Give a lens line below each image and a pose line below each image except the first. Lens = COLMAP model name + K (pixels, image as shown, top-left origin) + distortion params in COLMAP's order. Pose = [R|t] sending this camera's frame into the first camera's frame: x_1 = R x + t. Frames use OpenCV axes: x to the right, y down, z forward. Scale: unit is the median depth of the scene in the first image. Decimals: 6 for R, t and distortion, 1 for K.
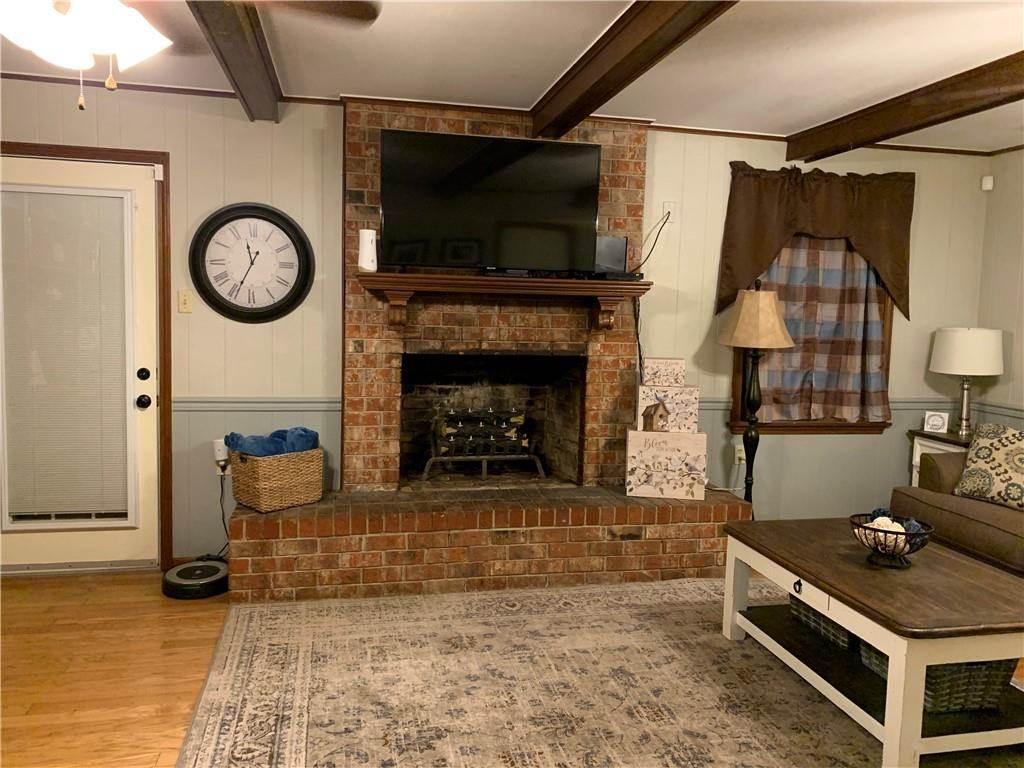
lens RADIAL K [[783.3, 0, 507.0], [0, 783.3, 372.7], [0, 0, 1]] dist [0.097759, -0.188668]
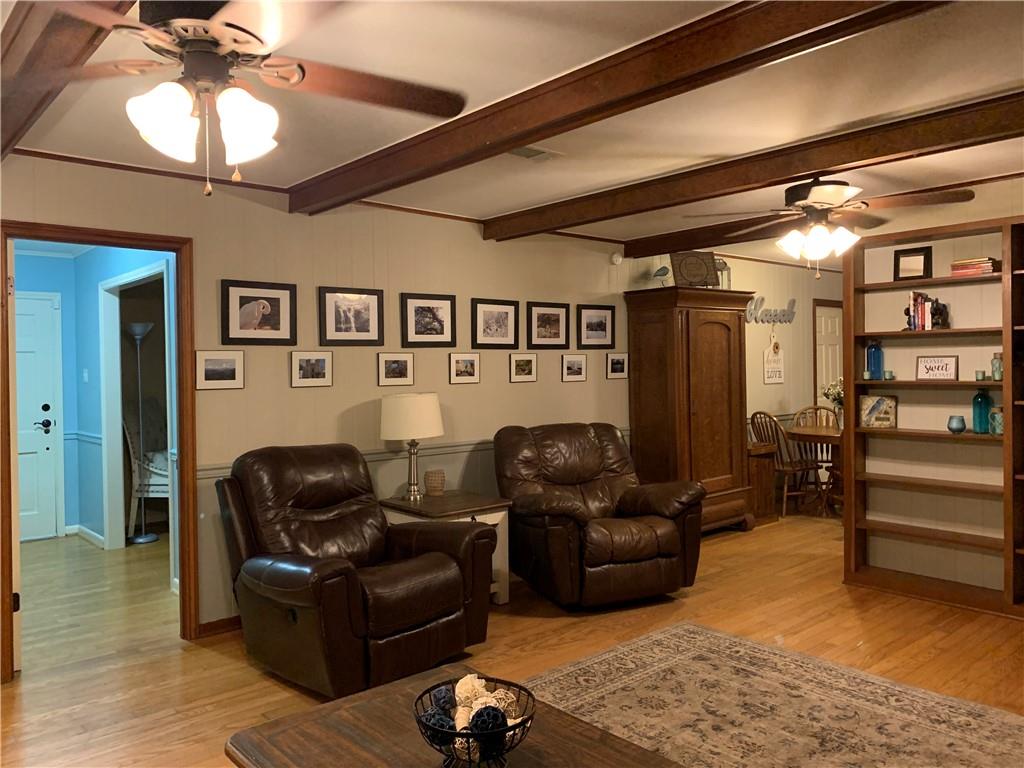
lens RADIAL K [[787.4, 0, 505.8], [0, 787.4, 380.1], [0, 0, 1]] dist [0.046267, -0.062419]
pose [[-0.875260, -0.007776, -0.483591, 0.540161], [-0.055123, 0.994959, 0.083769, -0.080509], [0.480502, 0.099976, -0.871276, 1.074226]]
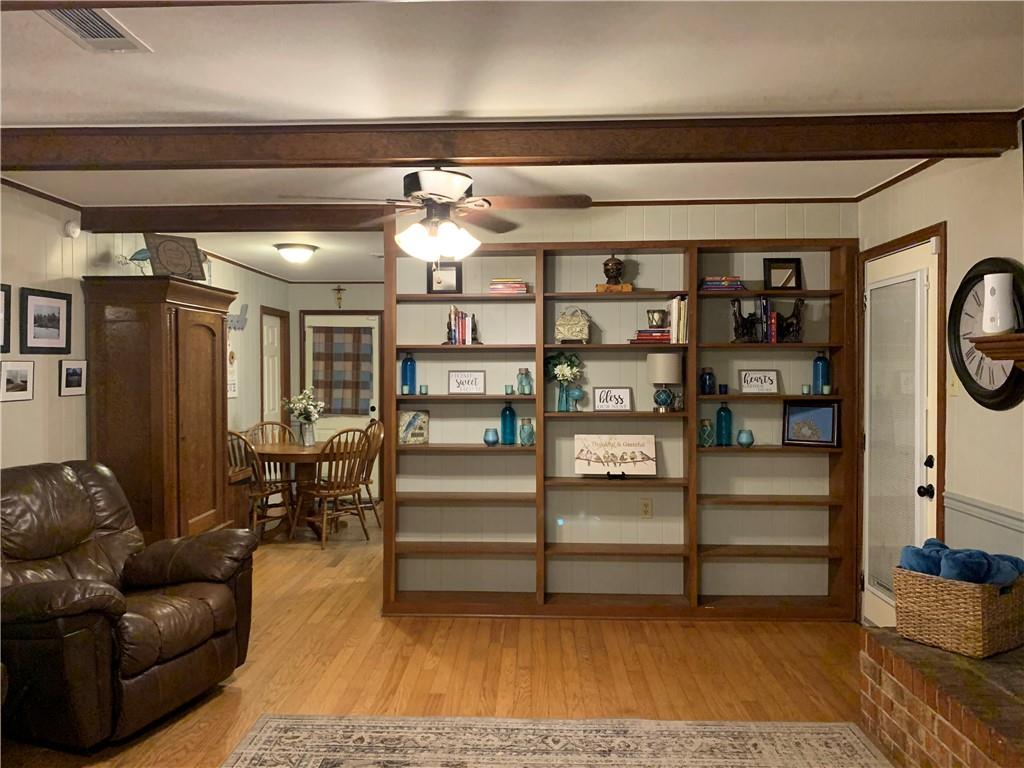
lens RADIAL K [[787.4, 0, 505.8], [0, 787.4, 380.1], [0, 0, 1]] dist [0.046267, -0.062419]
pose [[-0.243439, -0.015526, -0.969792, 0.542028], [-0.091613, 0.995770, 0.007055, -0.052318], [0.965580, 0.090563, -0.243832, 0.704653]]
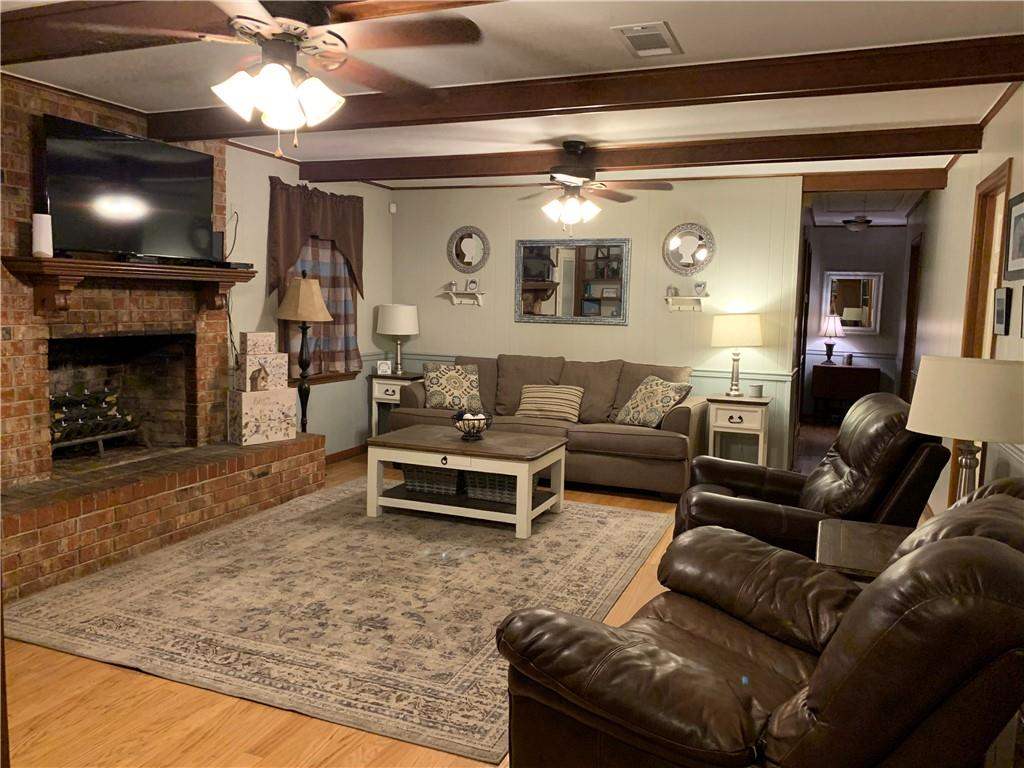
lens RADIAL K [[787.4, 0, 505.8], [0, 787.4, 380.1], [0, 0, 1]] dist [0.046267, -0.062419]
pose [[0.563721, -0.096705, 0.820285, -0.629190], [0.063838, 0.995253, 0.073461, -0.009698], [-0.823495, 0.010954, 0.567218, -0.036671]]
